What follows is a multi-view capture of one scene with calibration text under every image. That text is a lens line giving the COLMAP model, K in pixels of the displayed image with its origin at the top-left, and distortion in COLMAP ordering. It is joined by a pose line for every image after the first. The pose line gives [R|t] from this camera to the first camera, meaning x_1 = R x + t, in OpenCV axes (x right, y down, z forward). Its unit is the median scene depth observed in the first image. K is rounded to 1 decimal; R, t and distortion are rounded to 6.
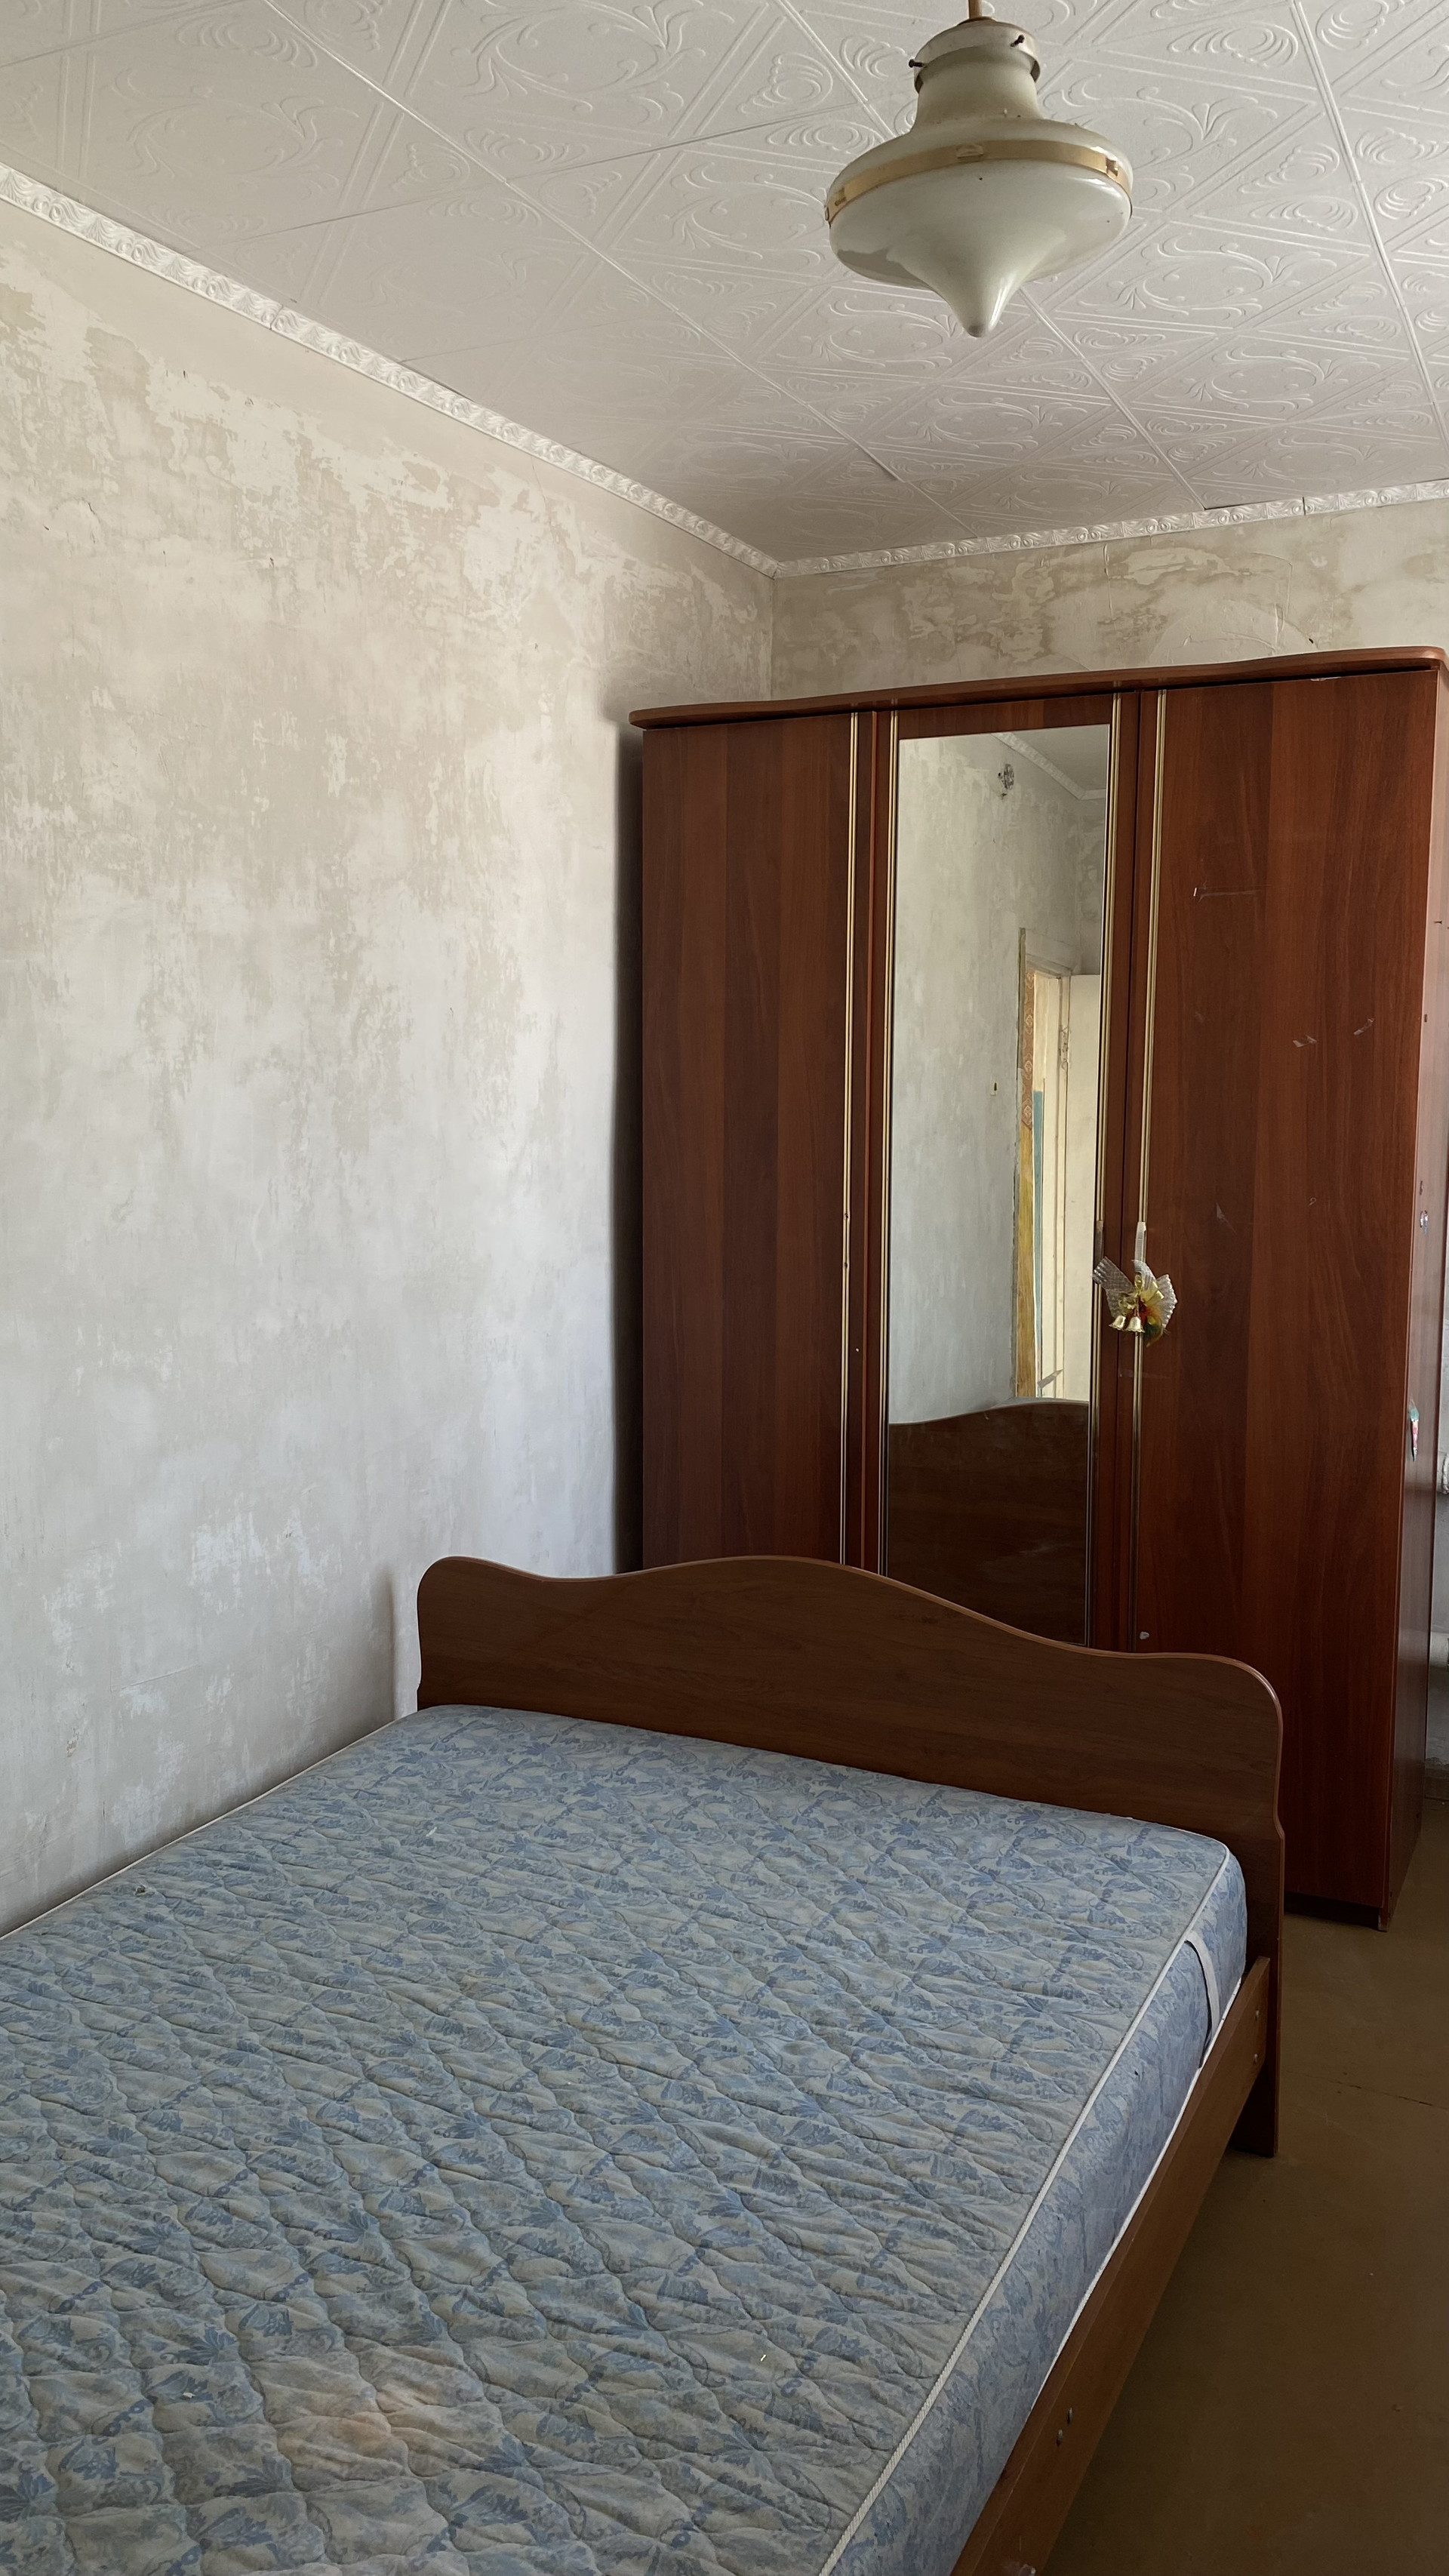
lens RADIAL K [[1963.8, 0, 722.1], [0, 1963.8, 1261.2], [0, 0, 1]] dist [0.072206, -0.028655]
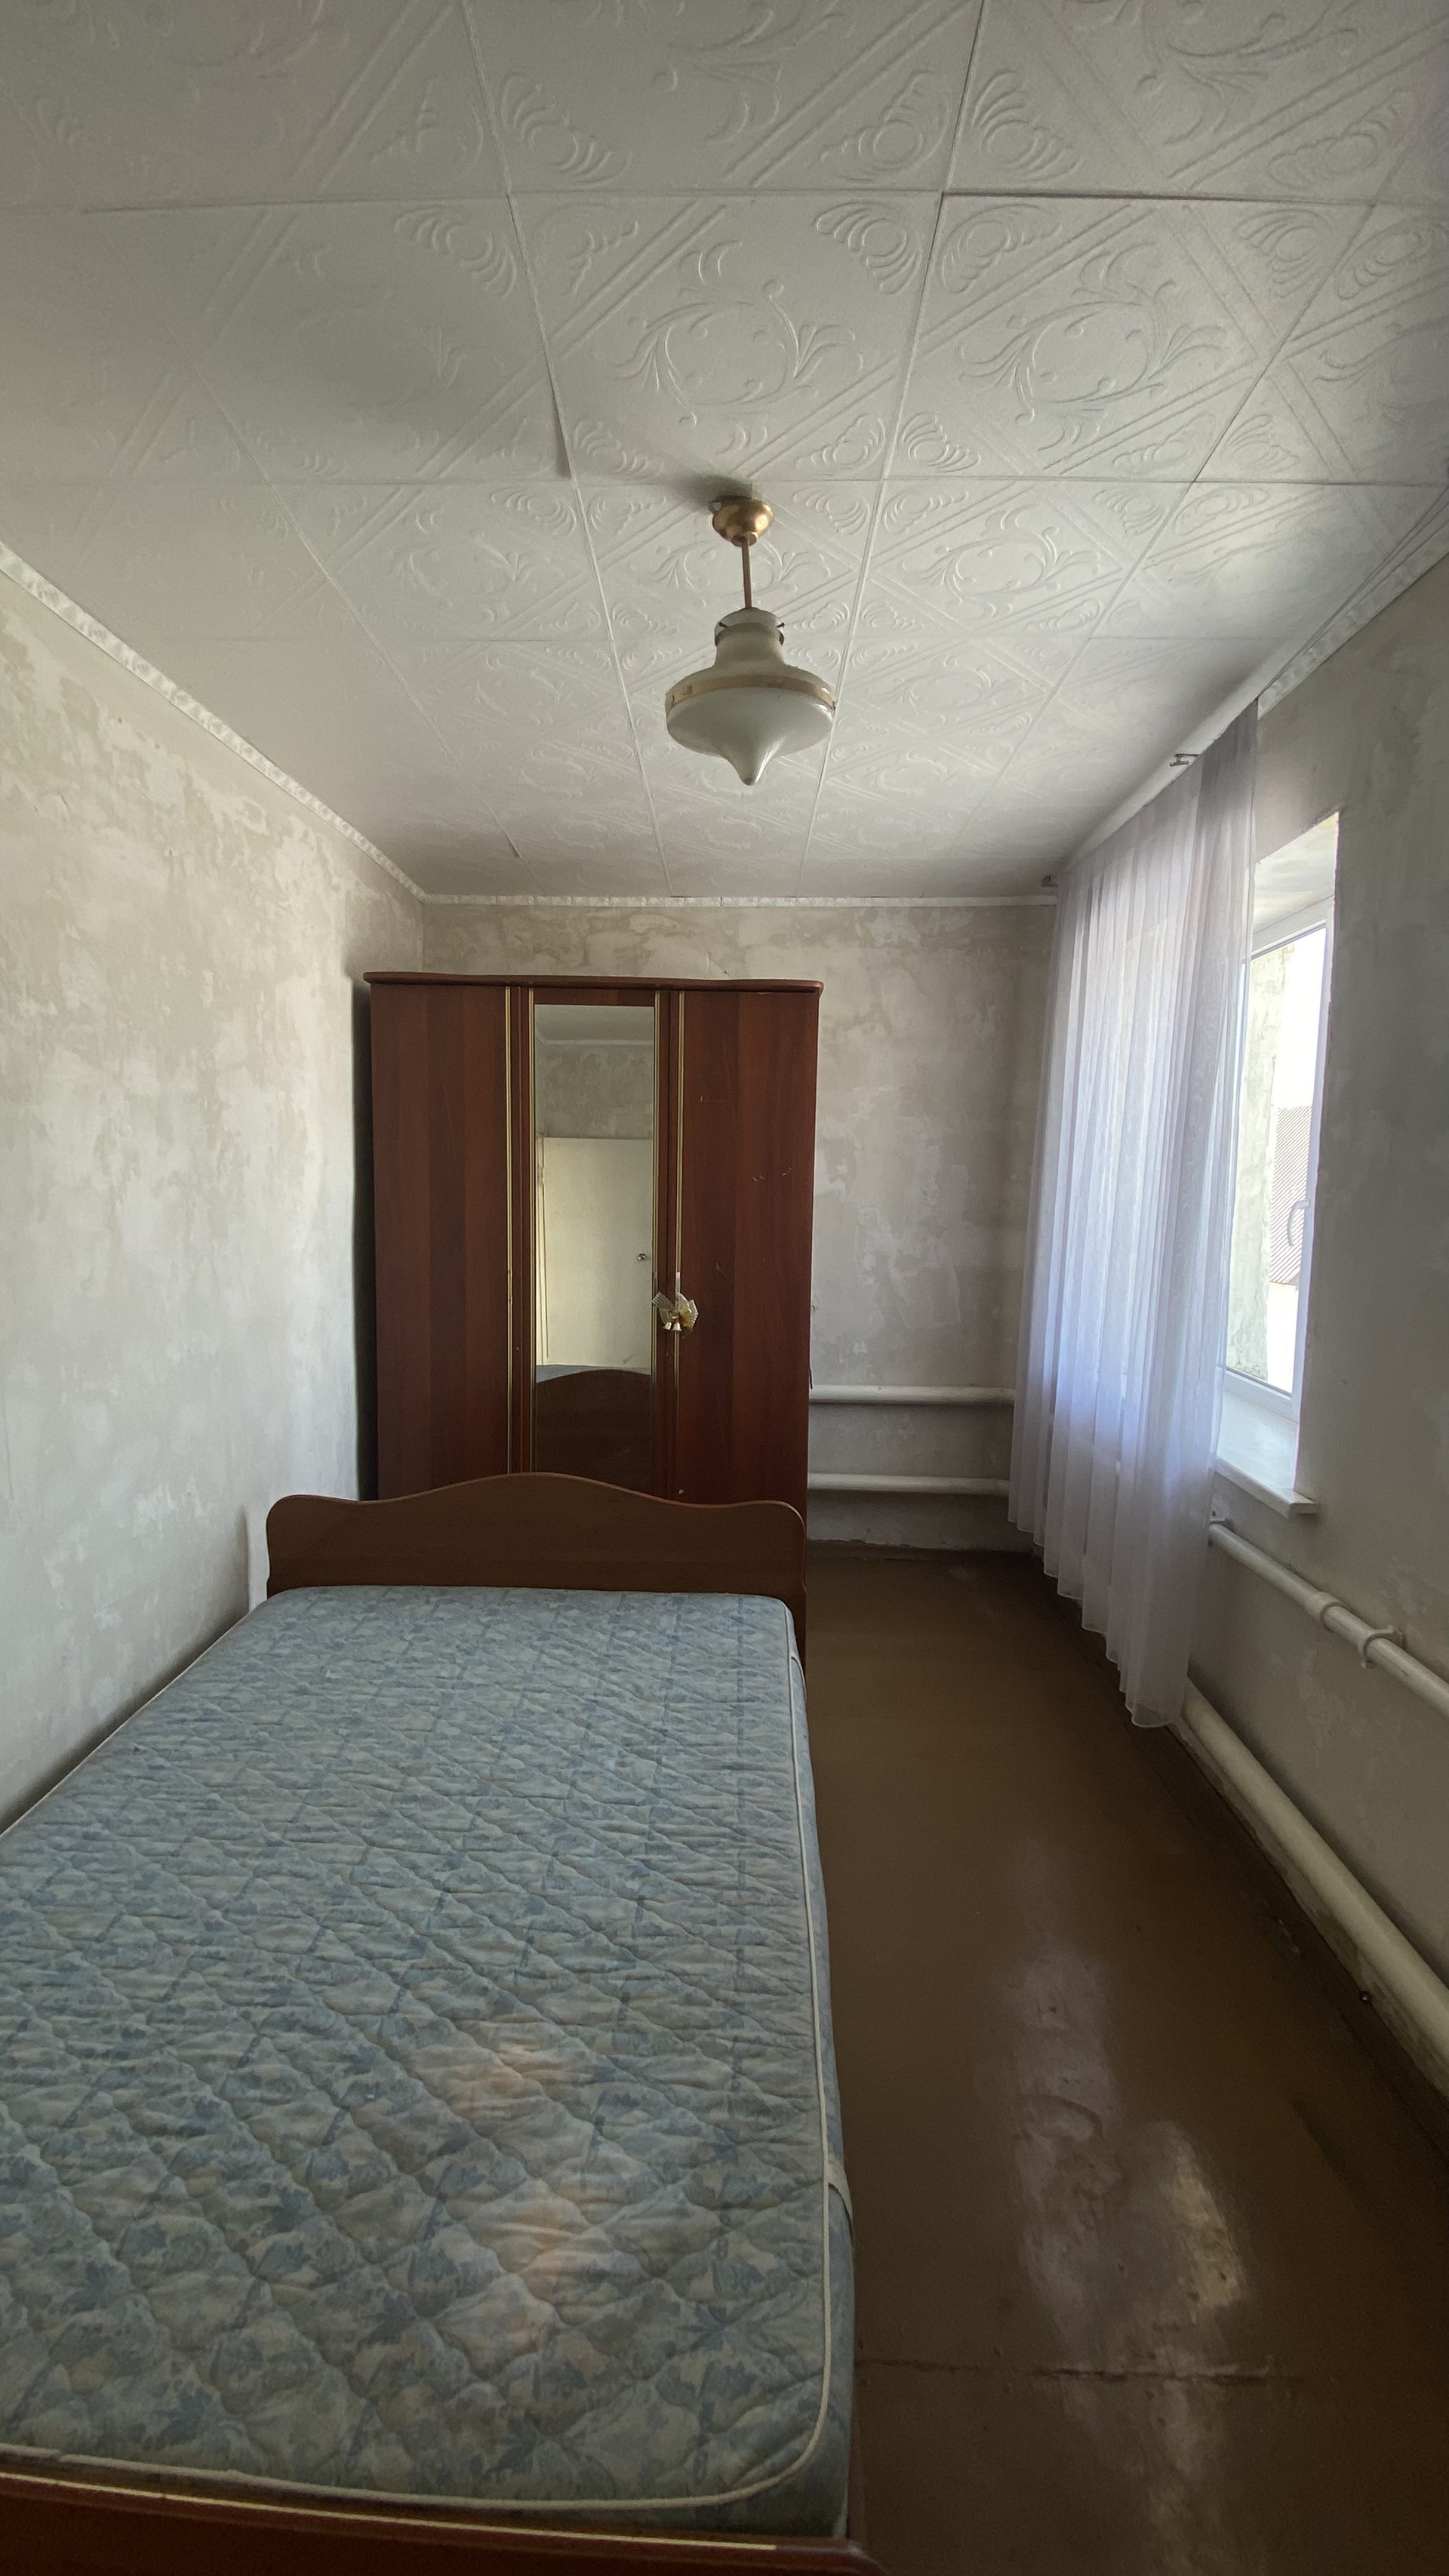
lens RADIAL K [[1036.8, 0, 723.6], [0, 1036.8, 1279.3], [0, 0, 1]] dist [0.040678, -0.024136]
pose [[0.911090, -0.024910, 0.411454, -0.198211], [0.027035, 0.999634, 0.000656, -0.017135], [-0.411320, 0.010526, 0.911430, 0.108870]]
